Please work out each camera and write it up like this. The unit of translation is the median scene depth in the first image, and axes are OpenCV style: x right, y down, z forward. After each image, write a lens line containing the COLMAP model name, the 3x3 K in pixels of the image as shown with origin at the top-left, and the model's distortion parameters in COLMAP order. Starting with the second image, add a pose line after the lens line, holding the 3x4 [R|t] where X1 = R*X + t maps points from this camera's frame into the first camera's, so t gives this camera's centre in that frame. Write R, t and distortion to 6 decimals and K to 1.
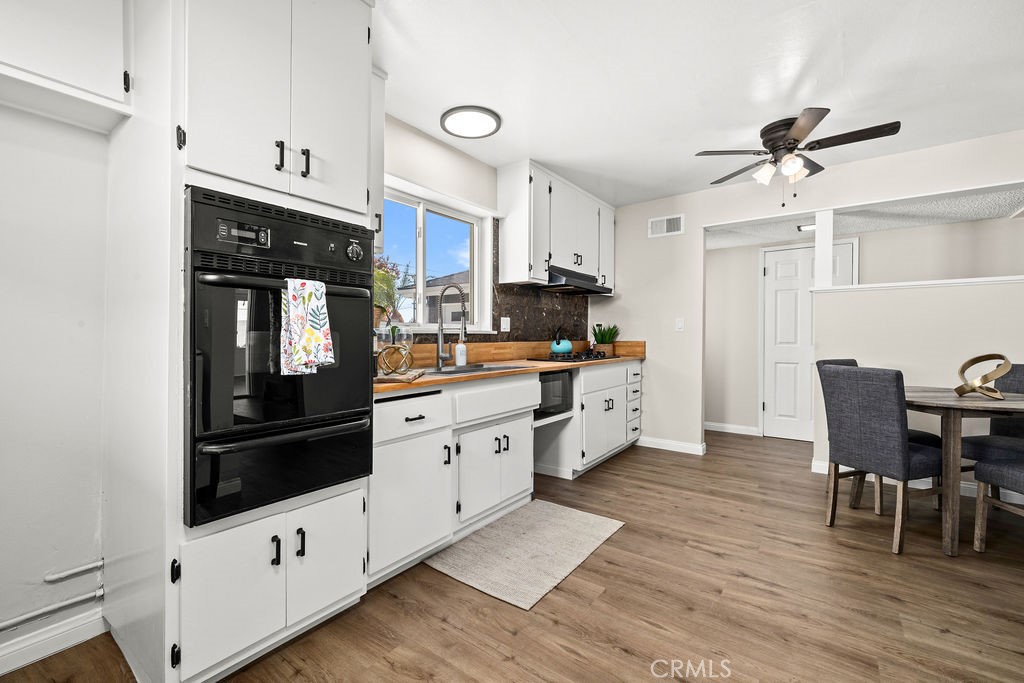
lens RADIAL K [[432.4, 0, 504.8], [0, 432.4, 341.3], [0, 0, 1]] dist [0.001238, 0.000479]
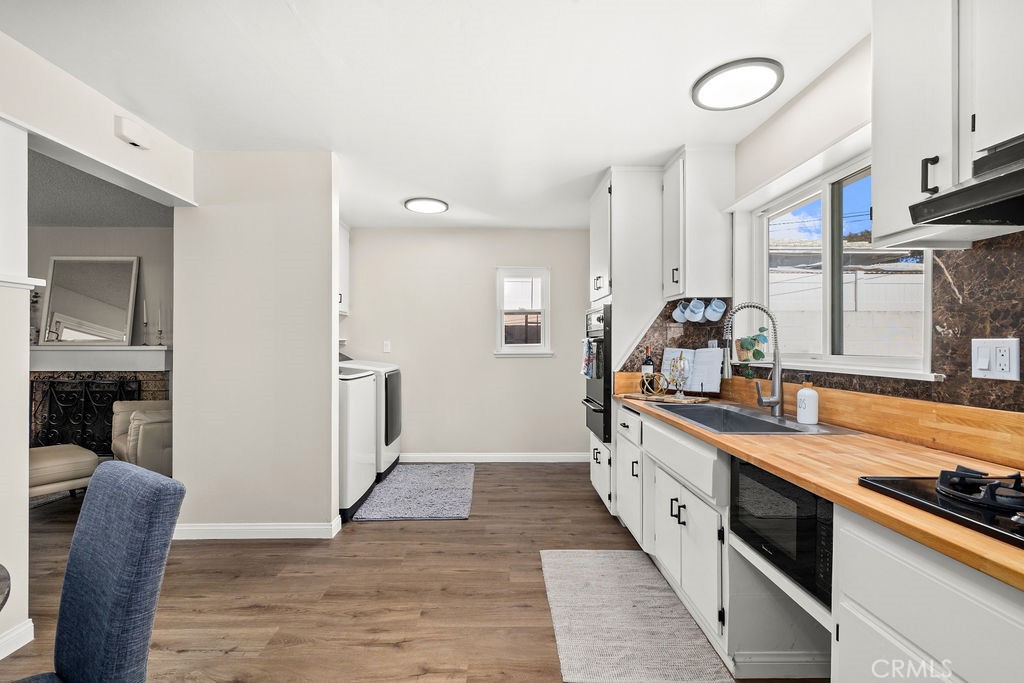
lens RADIAL K [[432.4, 0, 511.3], [0, 432.4, 341.9], [0, 0, 1]] dist [0.001238, 0.000479]
pose [[-0.782340, -0.009920, -0.622772, 0.791152], [-0.013973, 0.999901, 0.001626, -0.071671], [0.622694, 0.009974, -0.782402, 1.560009]]
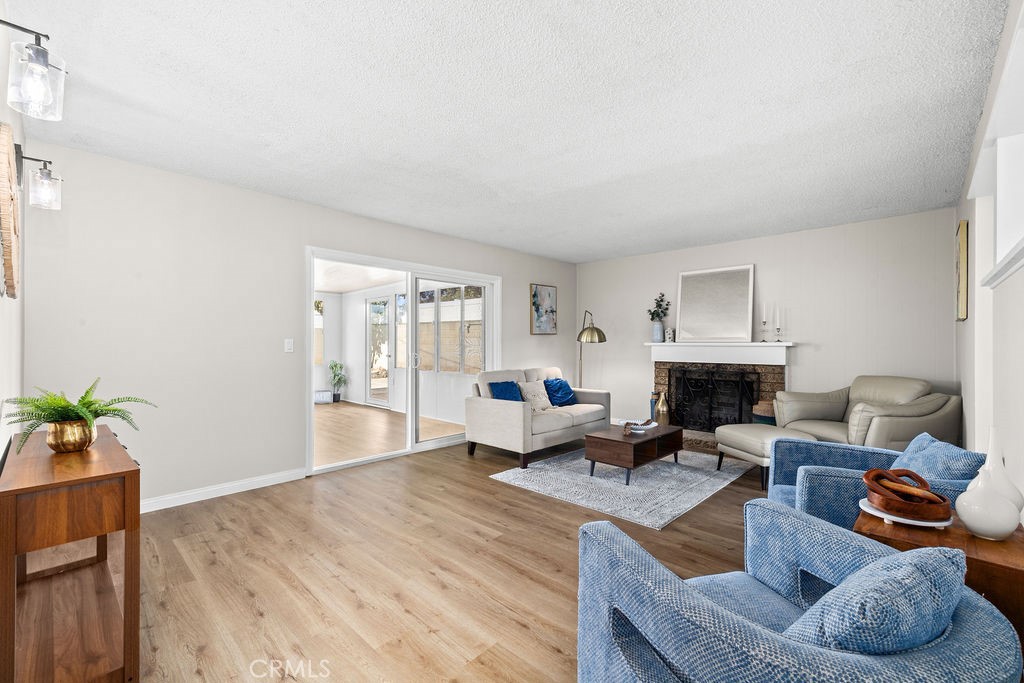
lens RADIAL K [[432.4, 0, 513.3], [0, 432.4, 342.0], [0, 0, 1]] dist [0.001238, 0.000479]
pose [[-0.994612, -0.003755, 0.103595, 1.879054], [-0.002225, 0.999887, 0.014872, -0.058958], [-0.103639, 0.014561, -0.994508, 1.326246]]
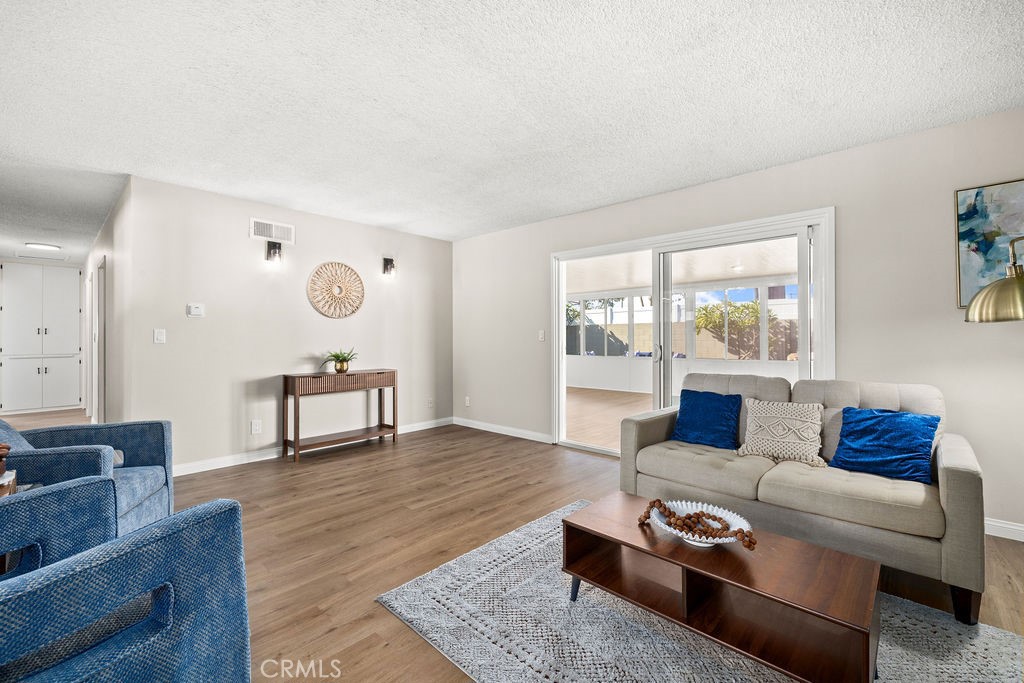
lens RADIAL K [[432.4, 0, 507.3], [0, 432.4, 335.1], [0, 0, 1]] dist [0.001238, 0.000479]
pose [[0.093456, 0.005990, 0.995605, 0.817240], [0.016925, 0.999828, -0.007604, -0.008078], [-0.995480, 0.017561, 0.093339, -0.218135]]
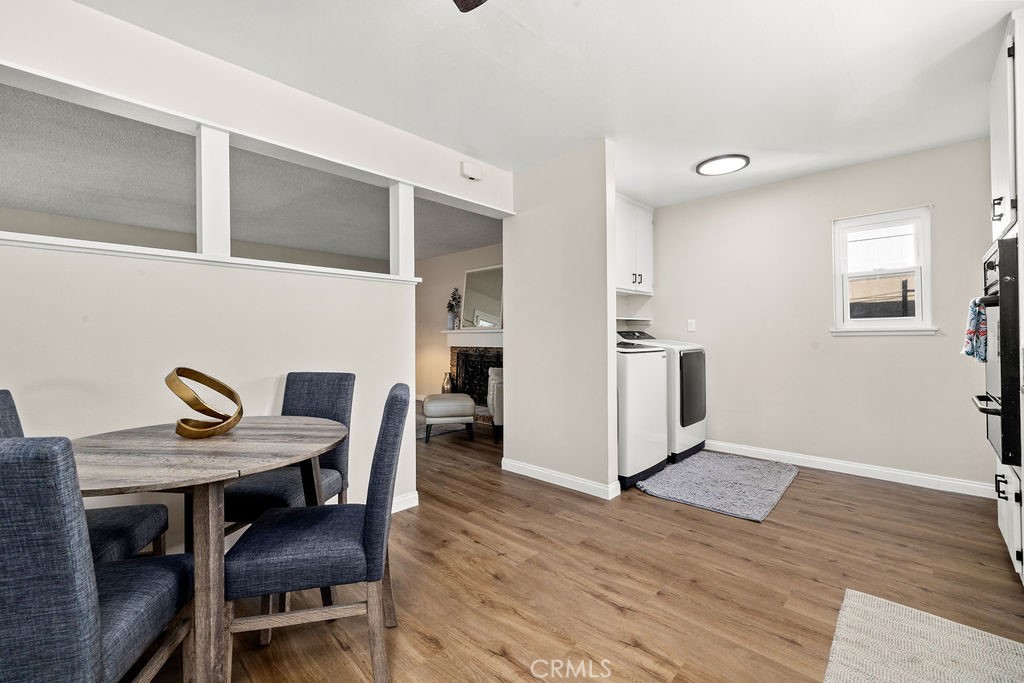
lens RADIAL K [[432.4, 0, 510.8], [0, 432.4, 329.2], [0, 0, 1]] dist [0.001238, 0.000479]
pose [[-0.993941, 0.004021, 0.109845, 0.577553], [0.003901, 0.999992, -0.001303, -0.022404], [-0.109849, -0.000867, -0.993948, 1.615322]]
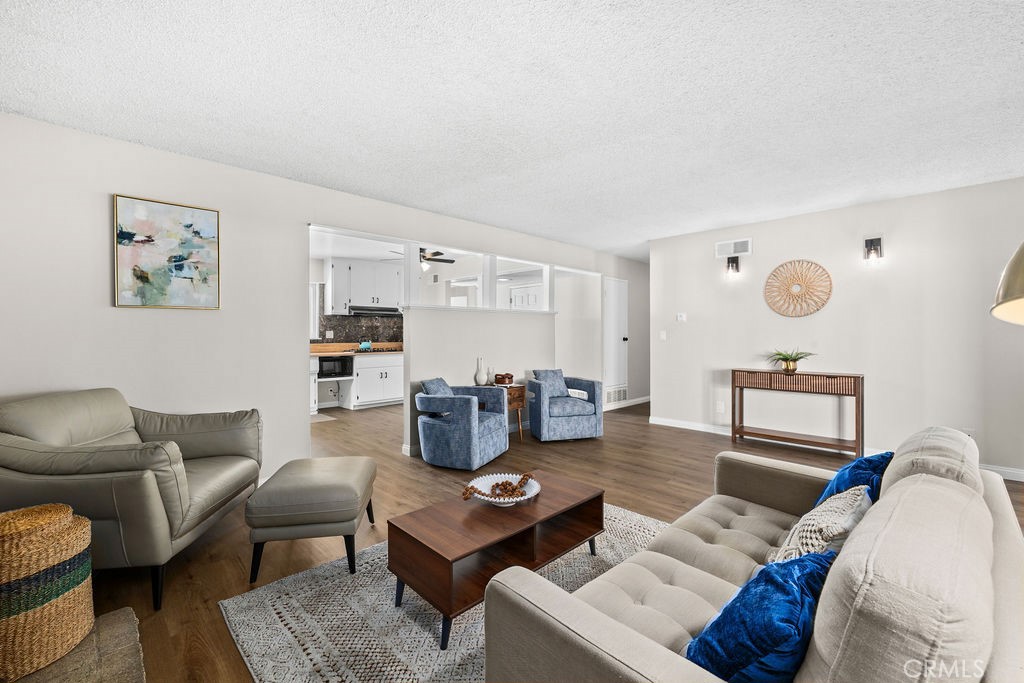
lens RADIAL K [[432.4, 0, 510.5], [0, 432.4, 335.0], [0, 0, 1]] dist [0.001238, 0.000479]
pose [[0.990685, -0.005401, -0.136069, 1.699781], [0.003703, 0.999912, -0.012732, -0.012233], [0.136126, 0.012109, 0.990618, -1.368488]]
